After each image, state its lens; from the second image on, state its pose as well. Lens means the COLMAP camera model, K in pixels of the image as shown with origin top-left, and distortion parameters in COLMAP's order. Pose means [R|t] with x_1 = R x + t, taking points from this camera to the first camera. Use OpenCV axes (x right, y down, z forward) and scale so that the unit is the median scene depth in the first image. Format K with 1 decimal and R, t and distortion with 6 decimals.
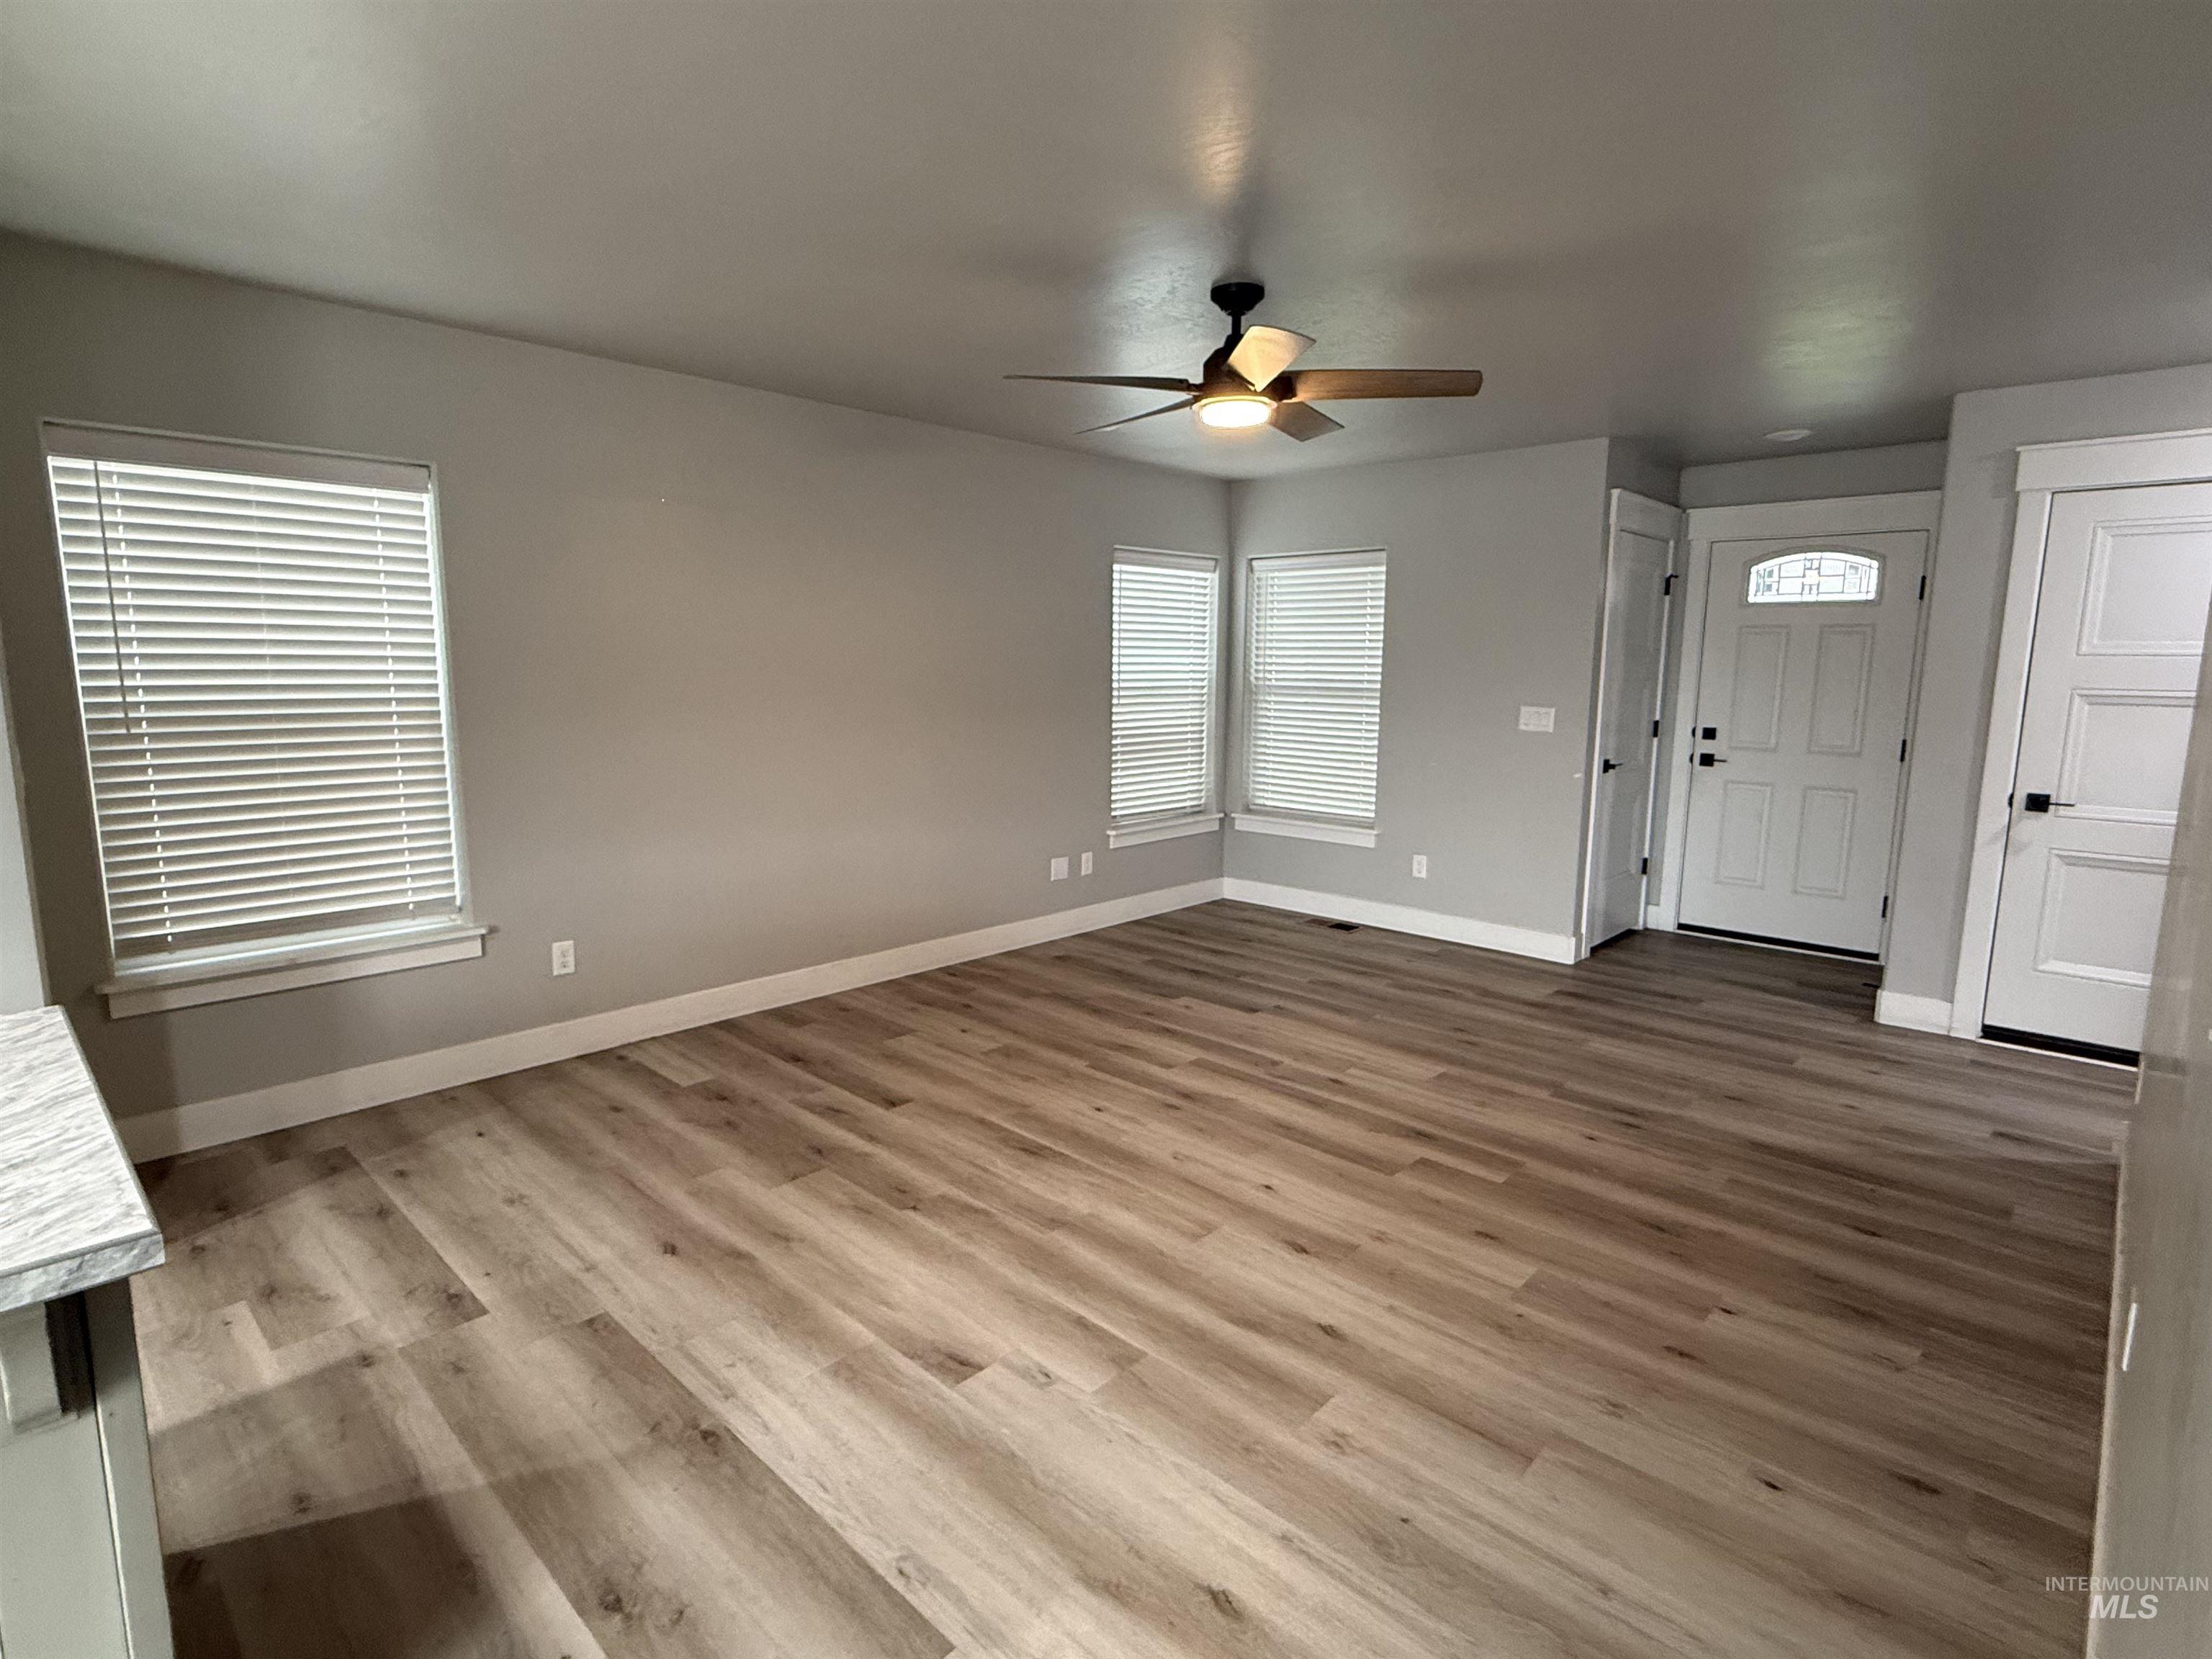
lens RADIAL K [[1138.1, 0, 1114.8], [0, 1138.1, 833.7], [0, 0, 1]] dist [0.006538, -0.003266]
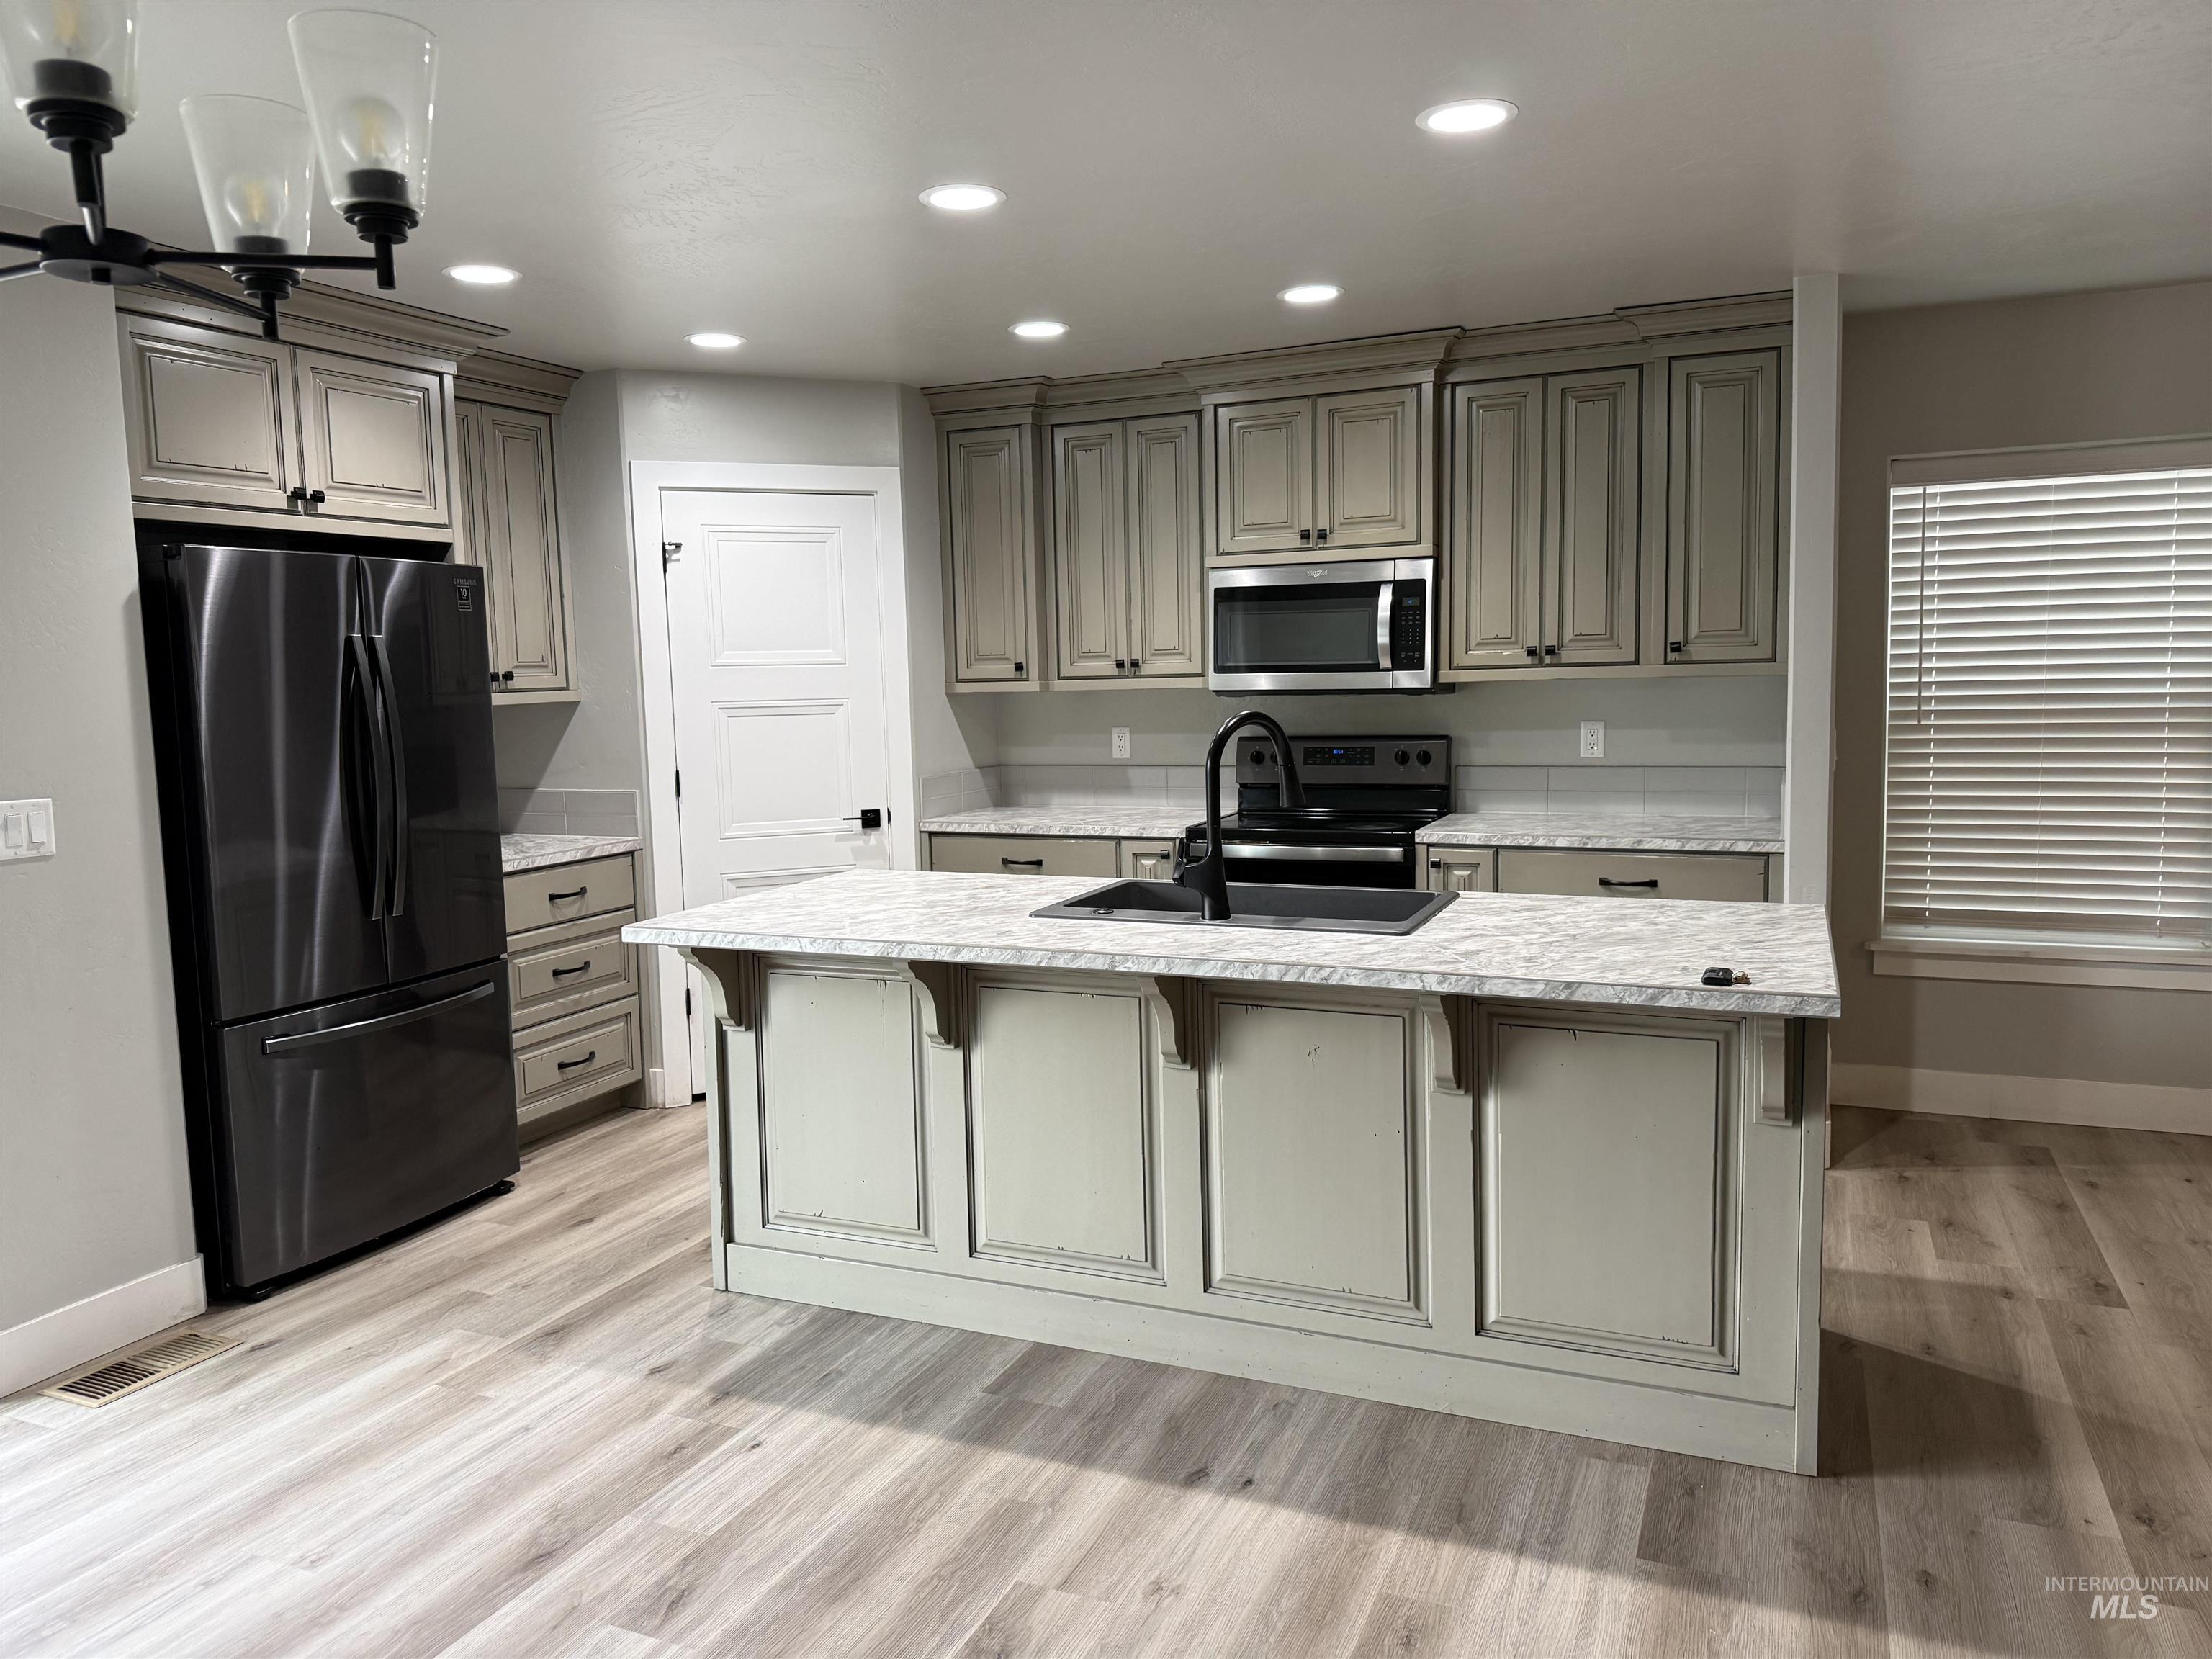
lens RADIAL K [[1569.3, 0, 1113.1], [0, 1569.3, 828.2], [0, 0, 1]] dist [0.011154, -0.032947]
pose [[0.352514, 0.078185, -0.932535, 0.334460], [-0.113100, 0.992759, 0.040481, 0.044921], [0.928947, 0.091200, 0.358804, -0.308027]]
